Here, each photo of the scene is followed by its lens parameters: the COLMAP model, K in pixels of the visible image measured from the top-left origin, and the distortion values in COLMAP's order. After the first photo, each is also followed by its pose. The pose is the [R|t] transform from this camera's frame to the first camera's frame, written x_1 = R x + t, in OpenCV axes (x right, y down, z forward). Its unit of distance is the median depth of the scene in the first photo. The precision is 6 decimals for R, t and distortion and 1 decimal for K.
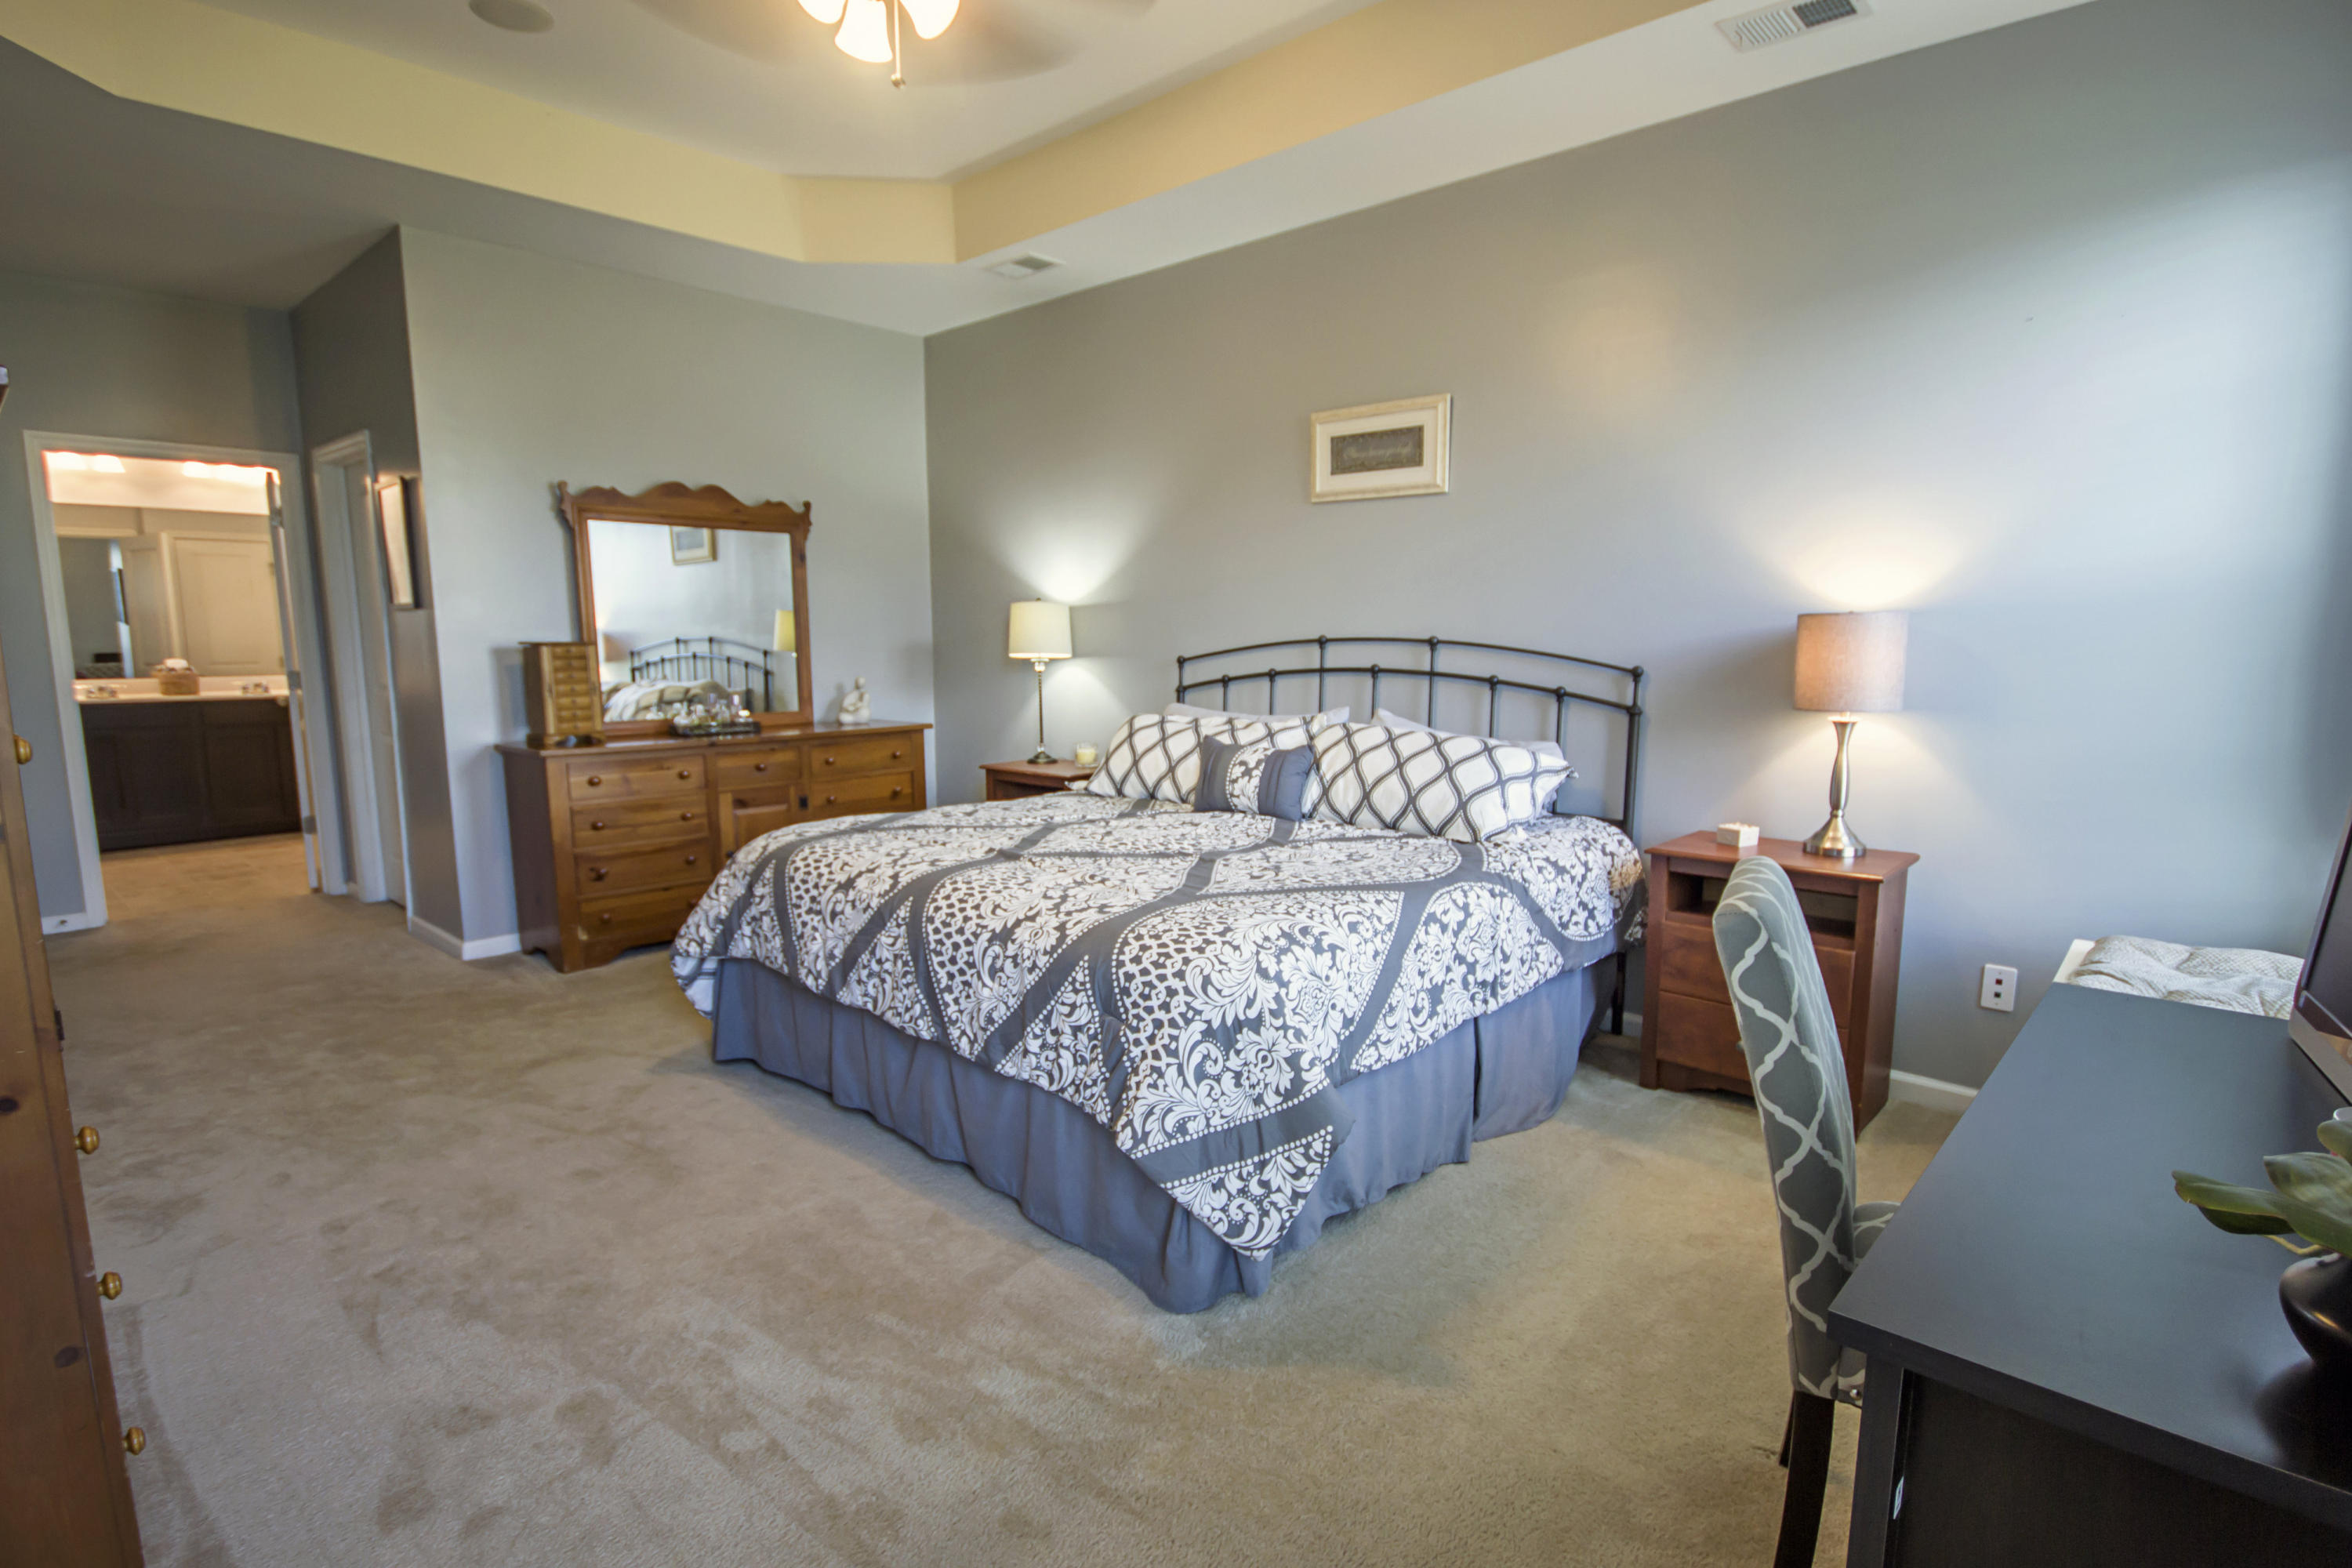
lens RADIAL K [[1130.2, 0, 1182.3], [0, 1130.2, 802.2], [0, 0, 1]] dist [-0.000076, -0.001139]
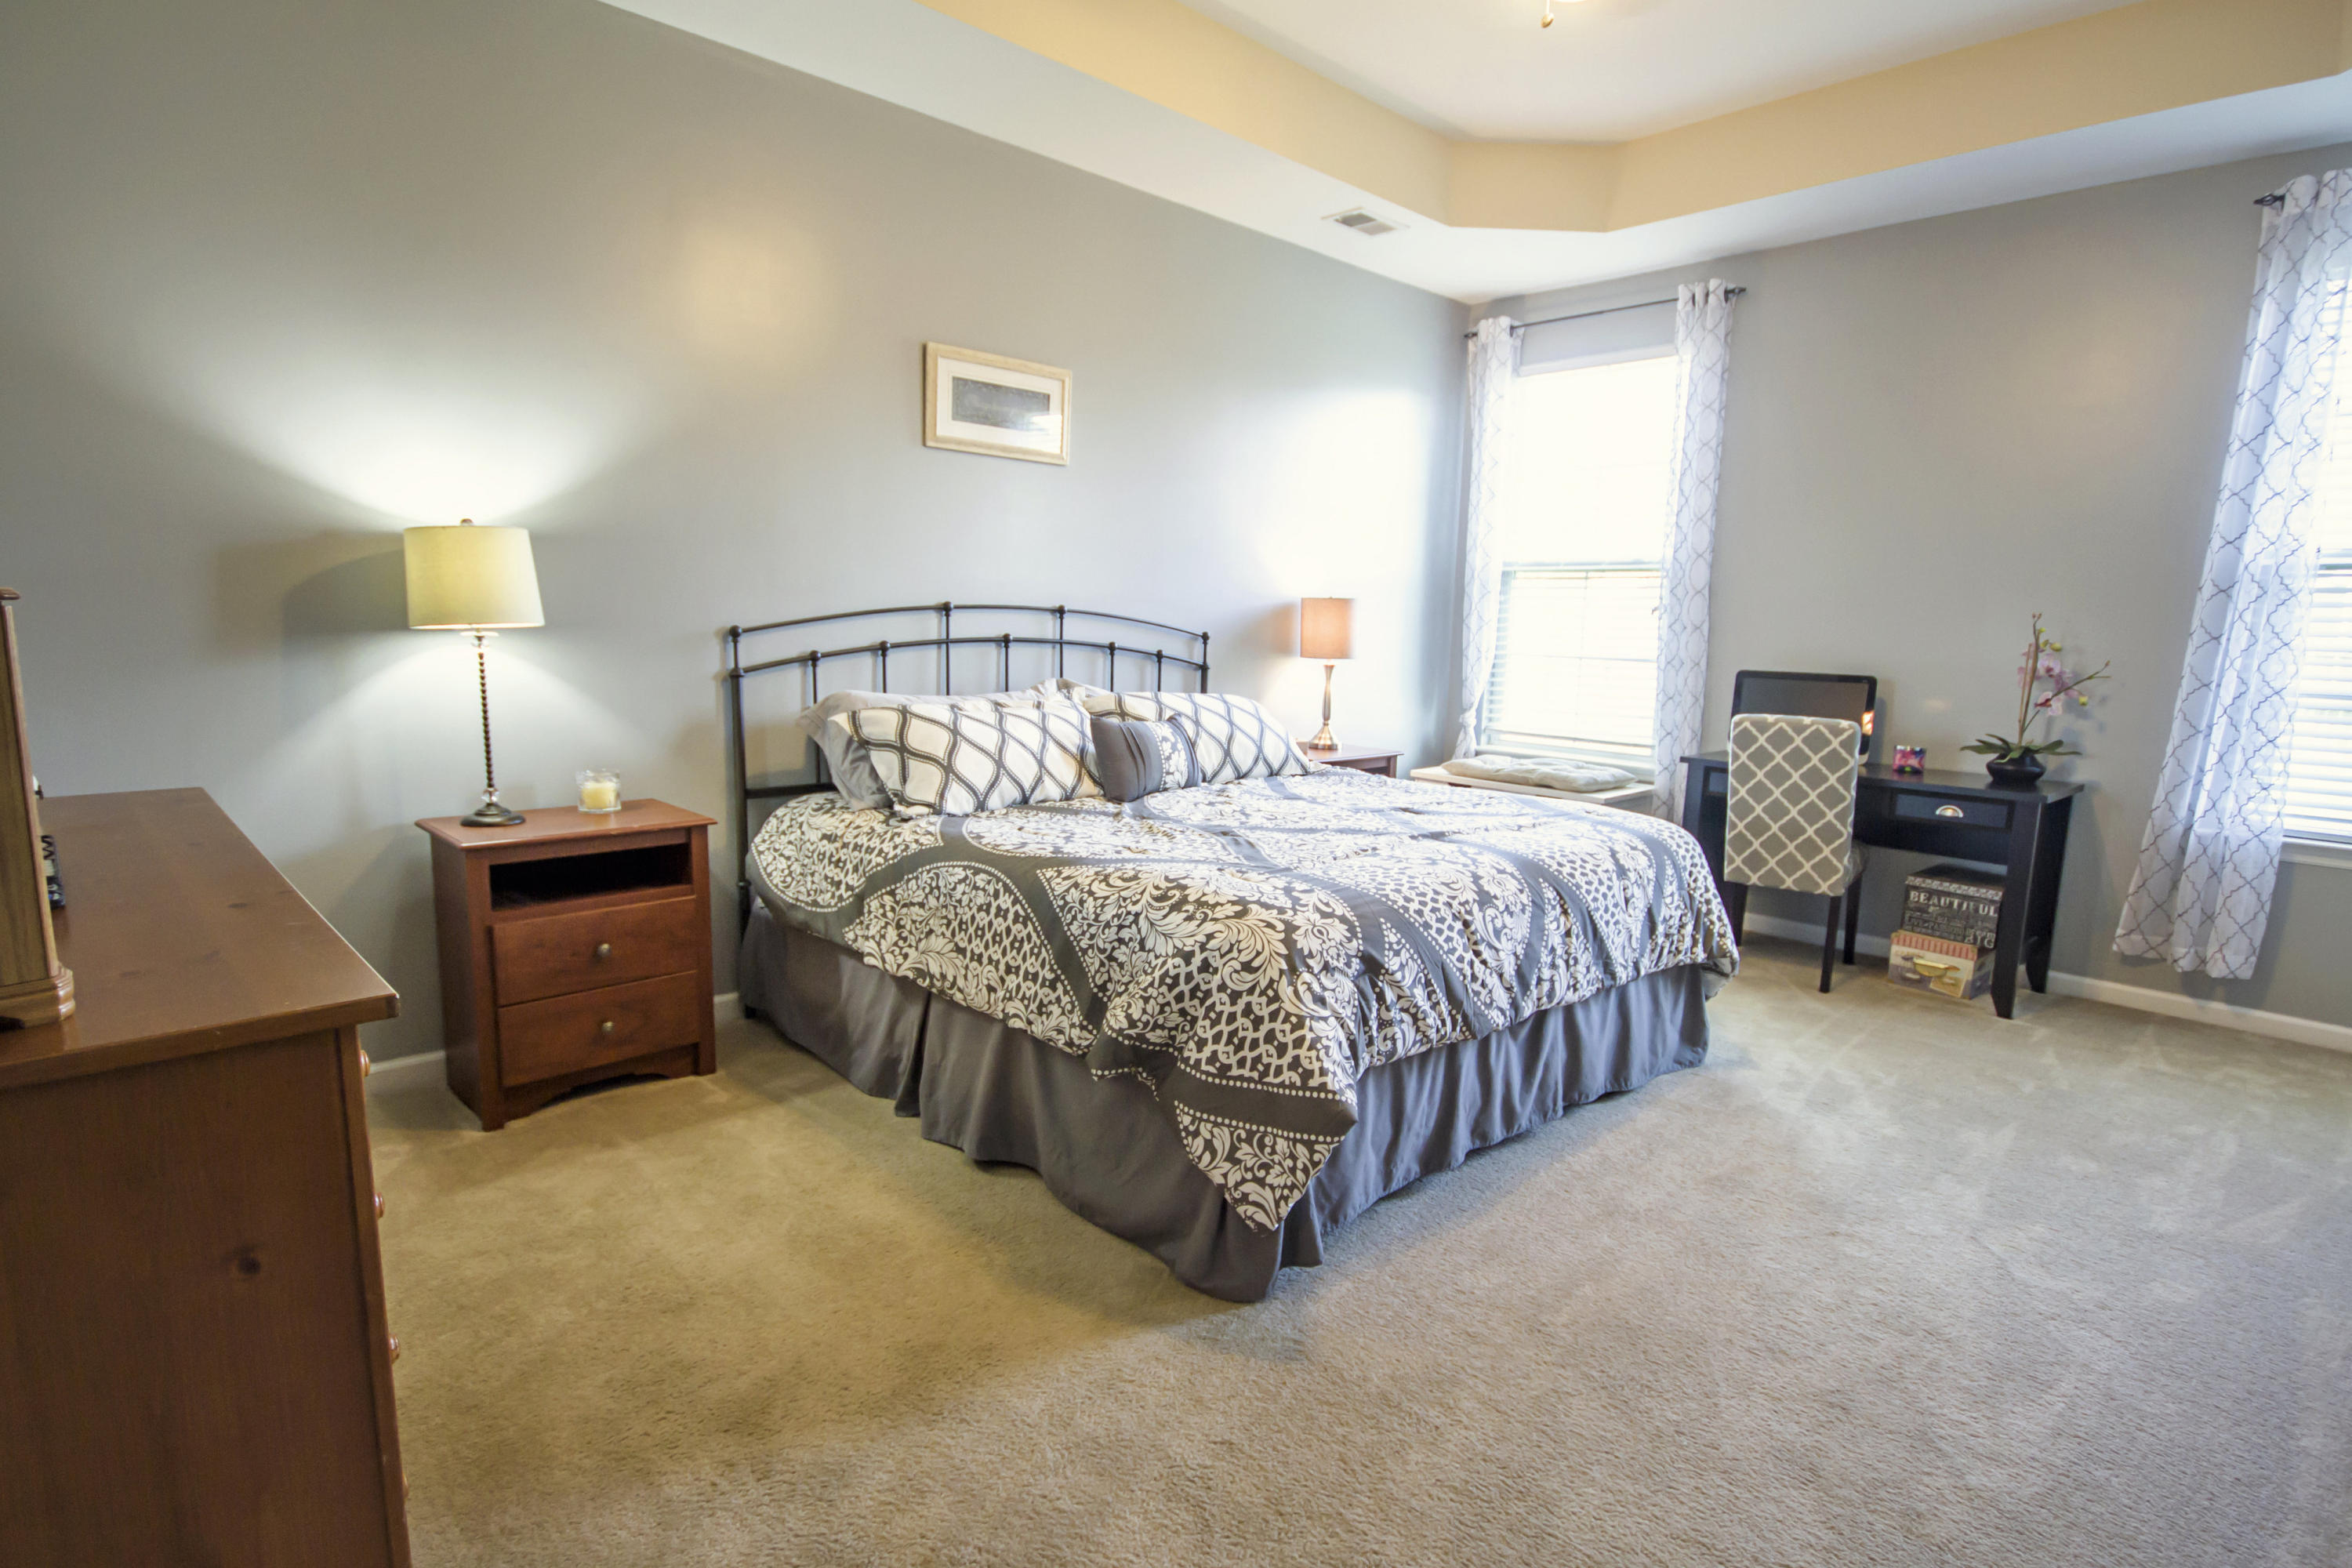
lens RADIAL K [[1156.9, 0, 1224.3], [0, 1156.9, 788.7], [0, 0, 1]] dist [-0.021622, -0.000414]
pose [[0.075739, -0.145657, 0.986432, -0.800977], [0.124600, 0.982902, 0.135569, -0.104721], [-0.989312, 0.112641, 0.092593, 0.758832]]
